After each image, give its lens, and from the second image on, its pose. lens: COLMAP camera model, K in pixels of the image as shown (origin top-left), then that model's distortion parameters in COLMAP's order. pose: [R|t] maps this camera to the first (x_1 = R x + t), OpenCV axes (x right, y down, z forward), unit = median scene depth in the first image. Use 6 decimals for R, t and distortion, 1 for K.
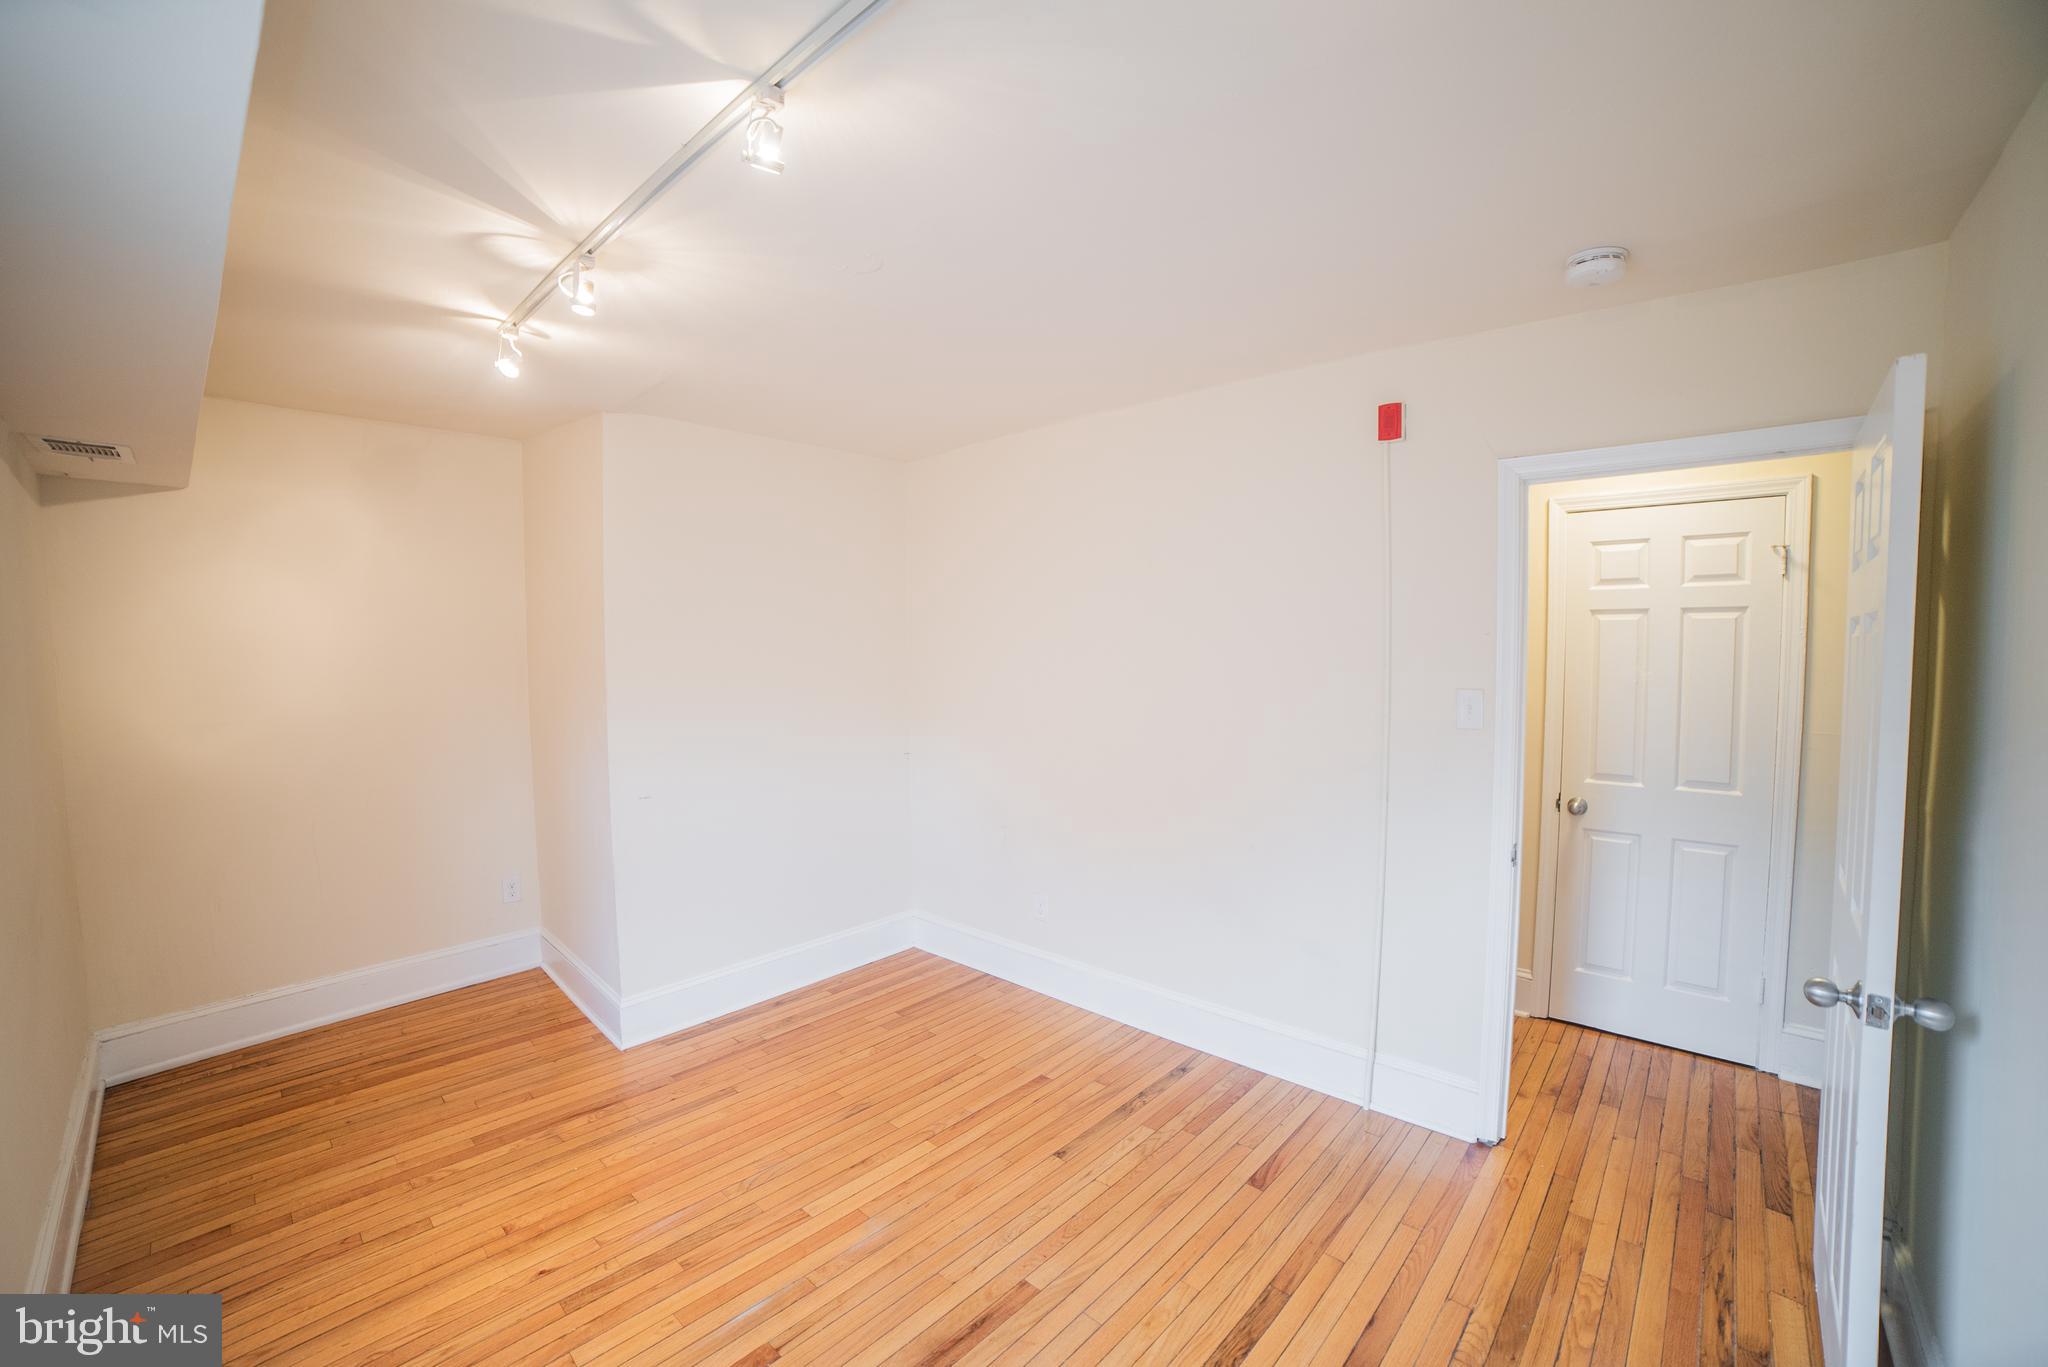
lens RADIAL K [[839.3, 0, 1024.0], [0, 839.3, 683.5], [0, 0, 1]] dist [-0.114803, 0.038118]
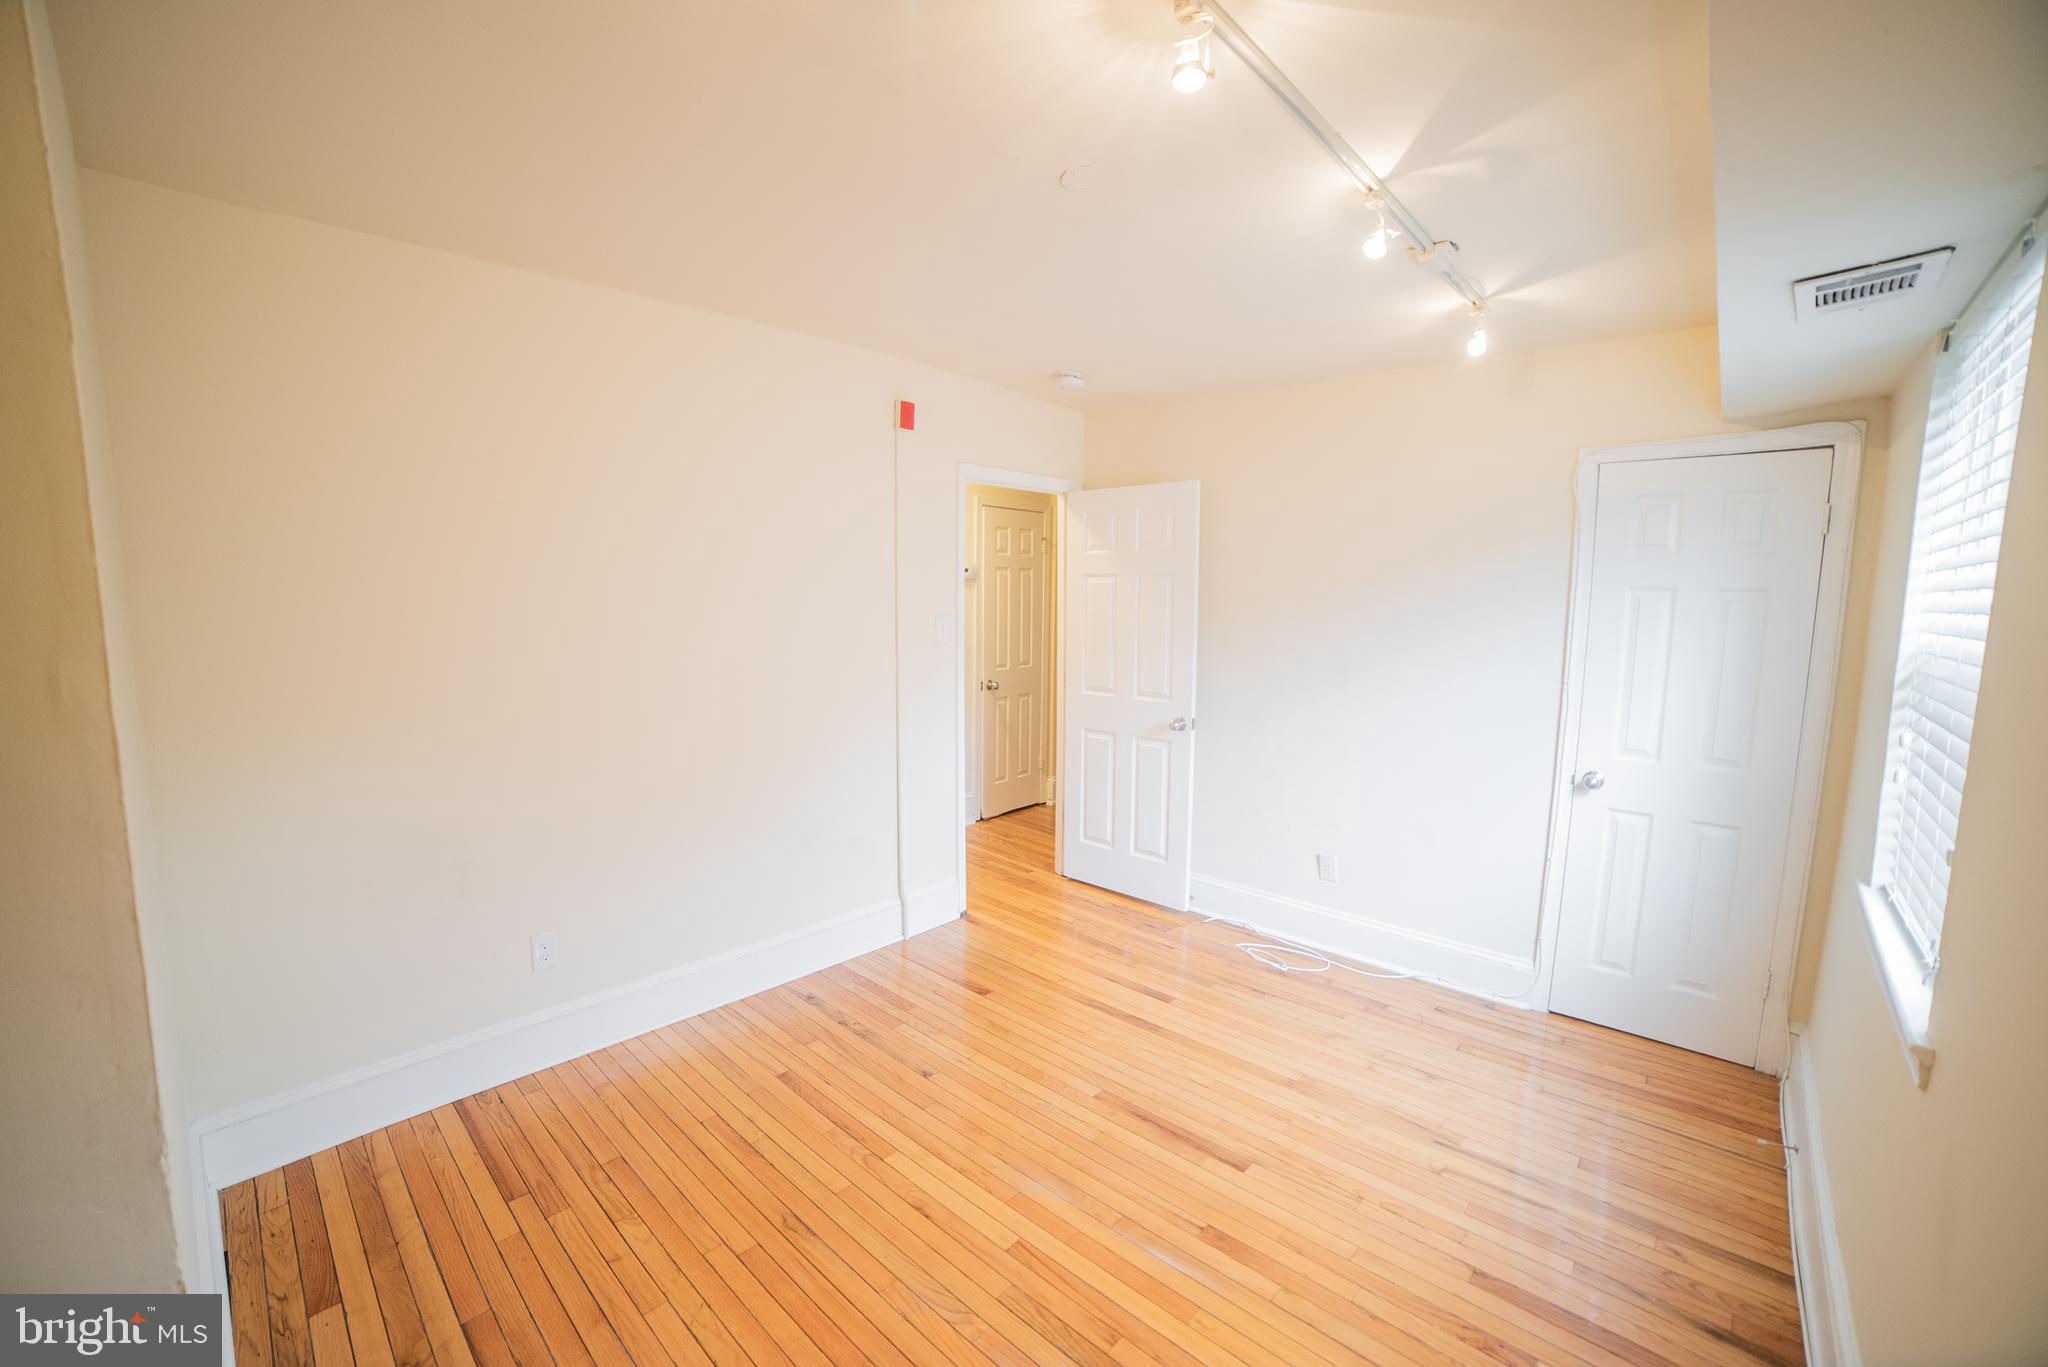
lens RADIAL K [[841.1, 0, 997.2], [0, 841.1, 686.3], [0, 0, 1]] dist [-0.116568, 0.037942]
pose [[0.003918, -0.108429, 0.994096, -0.952815], [0.037993, 0.993402, 0.108204, -0.027634], [-0.999270, 0.037345, 0.008011, 0.881366]]
